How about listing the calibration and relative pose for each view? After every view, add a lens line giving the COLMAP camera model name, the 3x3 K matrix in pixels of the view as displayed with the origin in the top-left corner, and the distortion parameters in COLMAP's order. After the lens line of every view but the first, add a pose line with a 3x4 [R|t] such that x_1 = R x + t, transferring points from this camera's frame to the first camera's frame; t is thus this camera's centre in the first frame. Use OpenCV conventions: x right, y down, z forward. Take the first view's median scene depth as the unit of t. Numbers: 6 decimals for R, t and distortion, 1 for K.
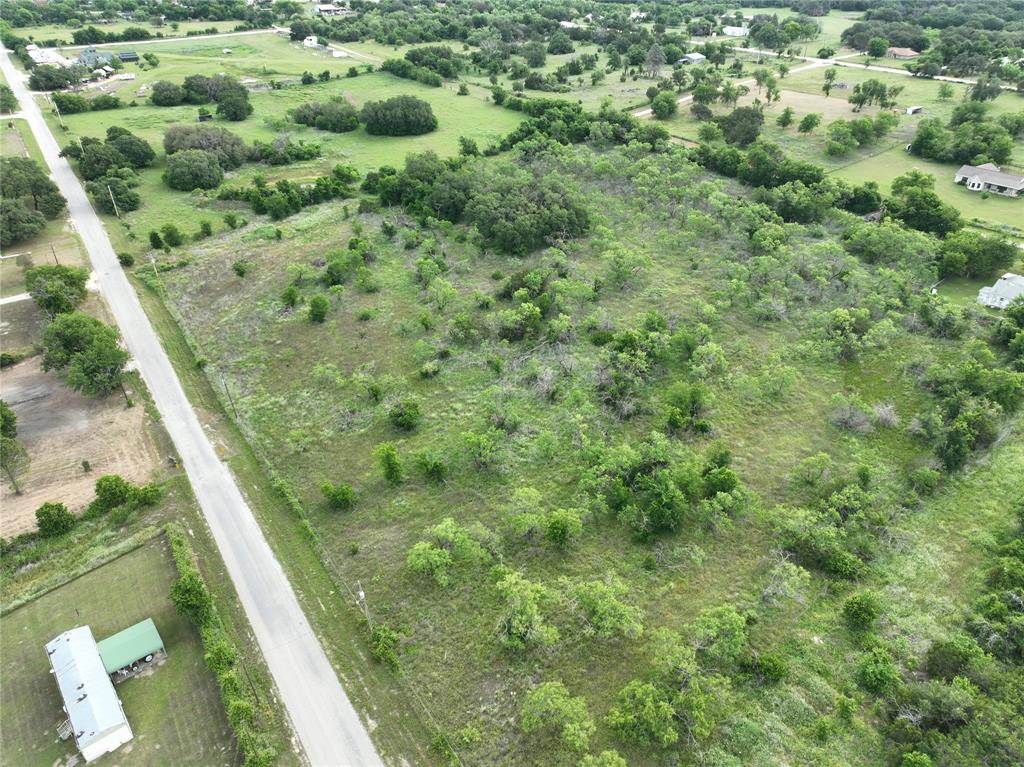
lens RADIAL K [[726.4, 0, 512.0], [0, 726.4, 383.5], [0, 0, 1]] dist [0.000704, 0.015634]
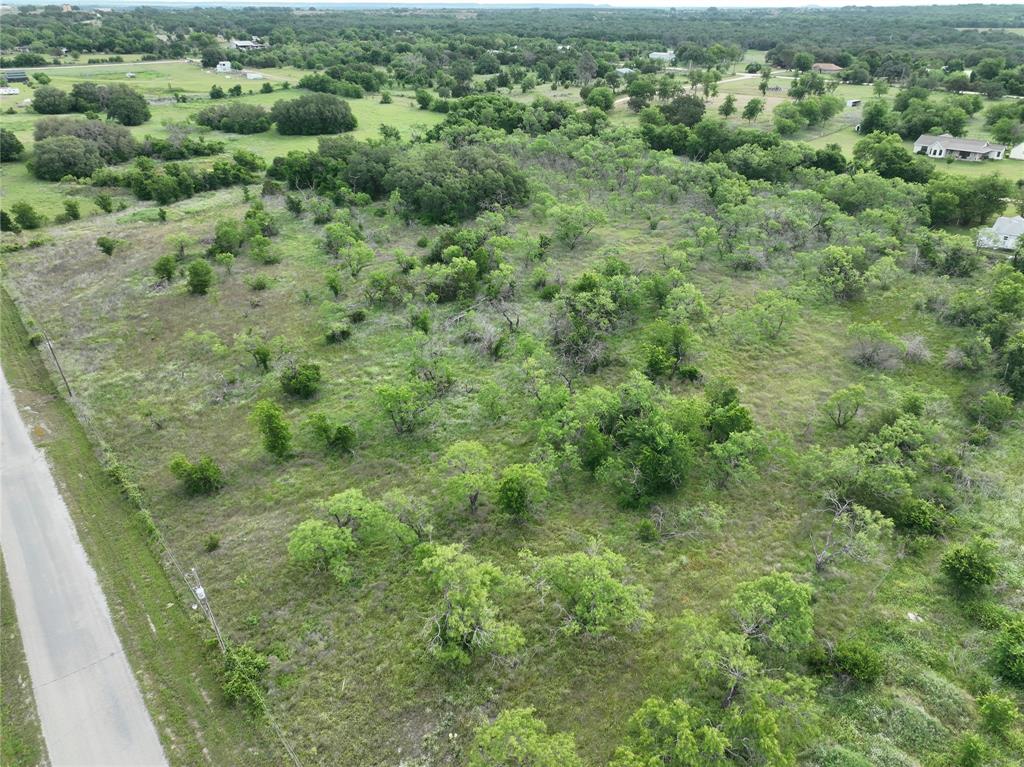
lens RADIAL K [[726.4, 0, 512.0], [0, 726.4, 383.5], [0, 0, 1]] dist [0.000704, 0.015634]
pose [[0.995775, -0.040983, 0.082177, 0.006931], [0.047237, 0.996014, -0.075665, 0.101715], [-0.078749, 0.079227, 0.993741, 0.208182]]
